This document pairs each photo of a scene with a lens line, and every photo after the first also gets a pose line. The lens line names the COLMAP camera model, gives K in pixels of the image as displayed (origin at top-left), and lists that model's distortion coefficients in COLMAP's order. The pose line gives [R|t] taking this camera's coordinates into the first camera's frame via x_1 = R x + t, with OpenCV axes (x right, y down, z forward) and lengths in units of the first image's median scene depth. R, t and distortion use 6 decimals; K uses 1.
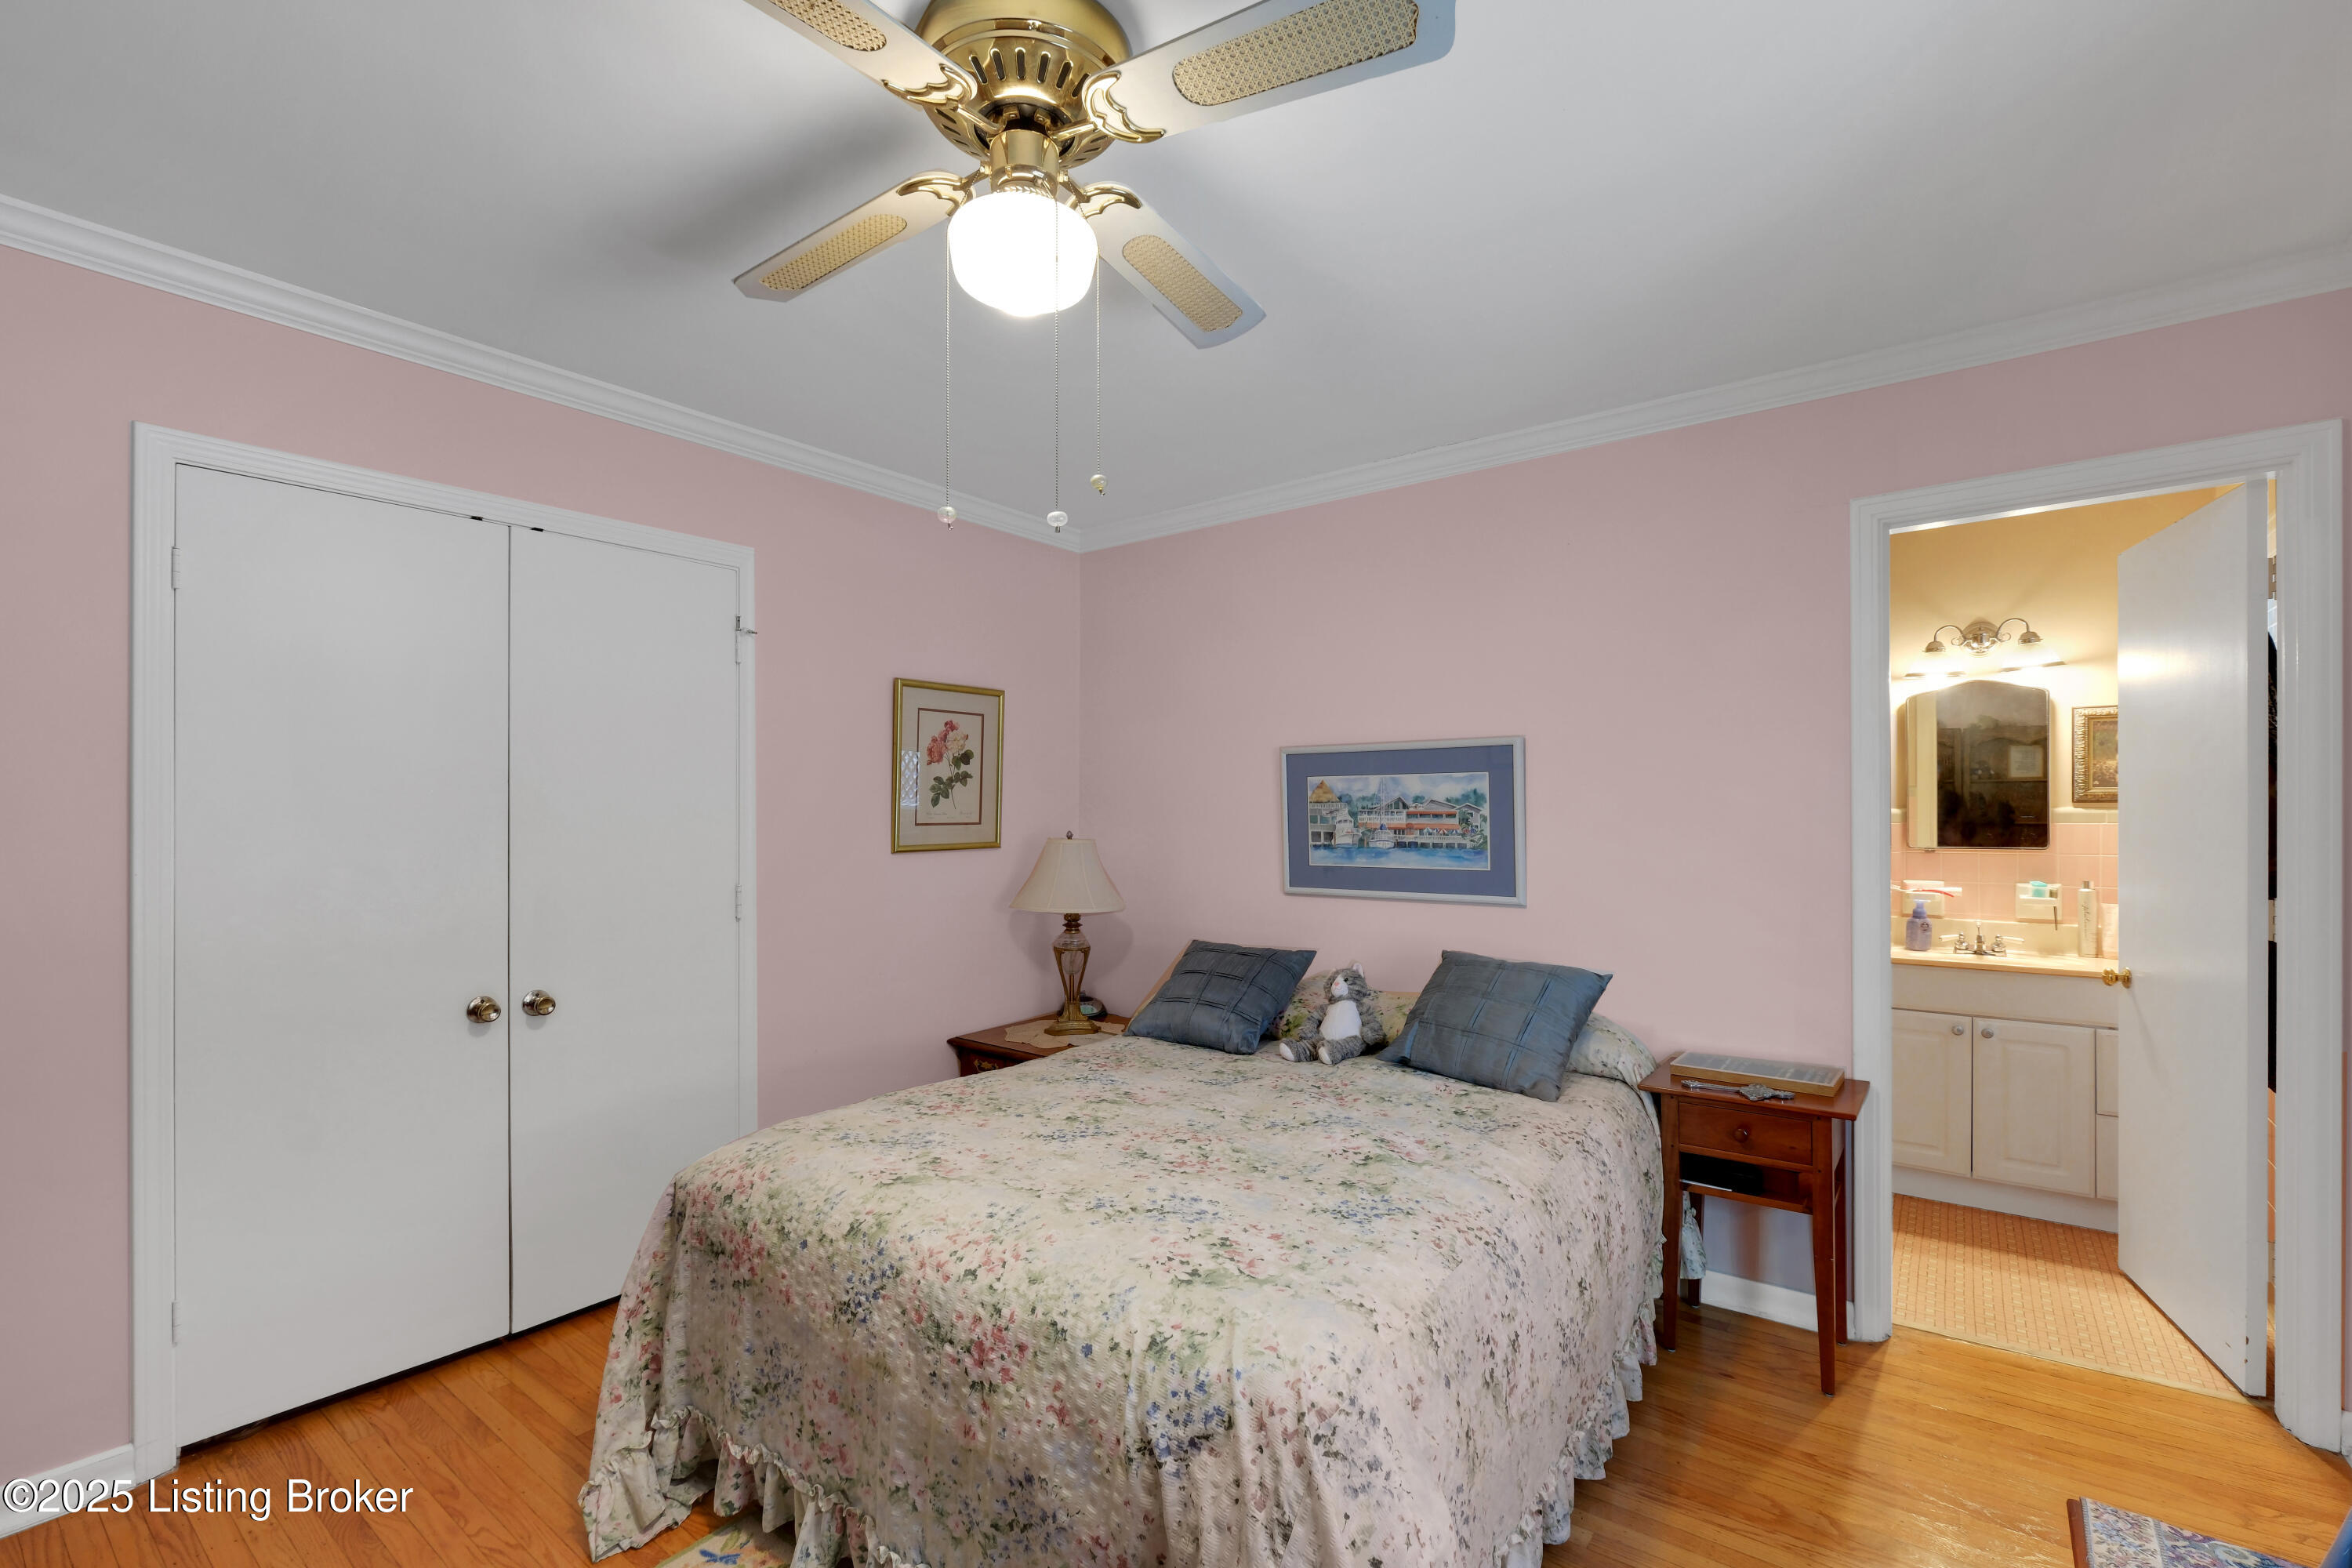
lens RADIAL K [[1032.3, 0, 1179.2], [0, 1032.3, 802.3], [0, 0, 1]] dist [0.003215, 0.000113]
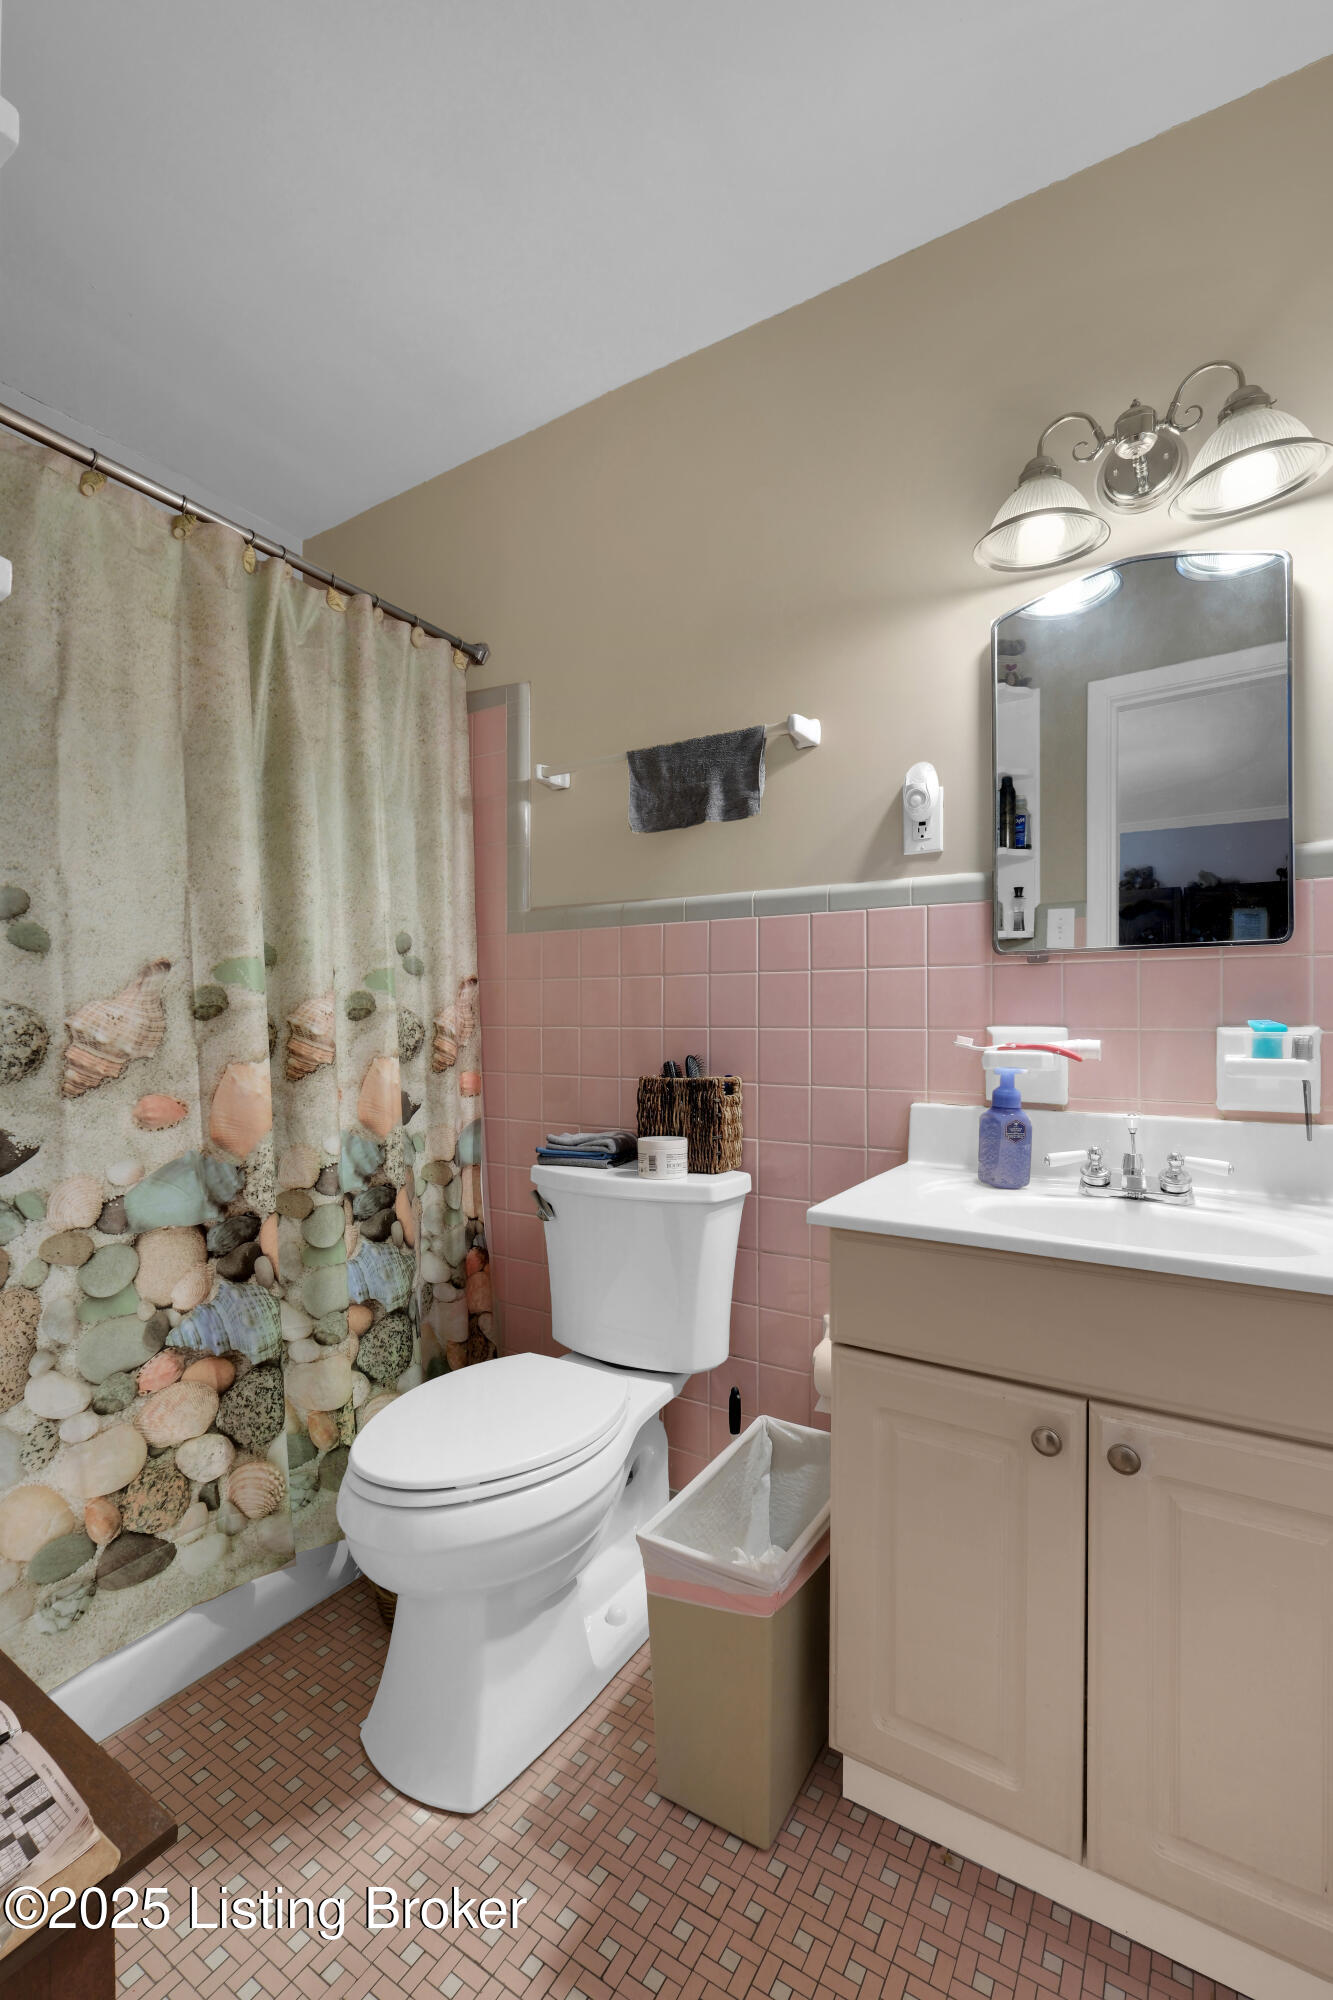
lens RADIAL K [[877.8, 0, 663.2], [0, 877.8, 1002.0], [0, 0, 1]] dist [0.003215, 0.000113]
pose [[0.995525, 0.005421, 0.094344, 0.555463], [-0.005152, 0.999982, -0.003095, 0.070678], [-0.094359, 0.002595, 0.995535, 0.670684]]
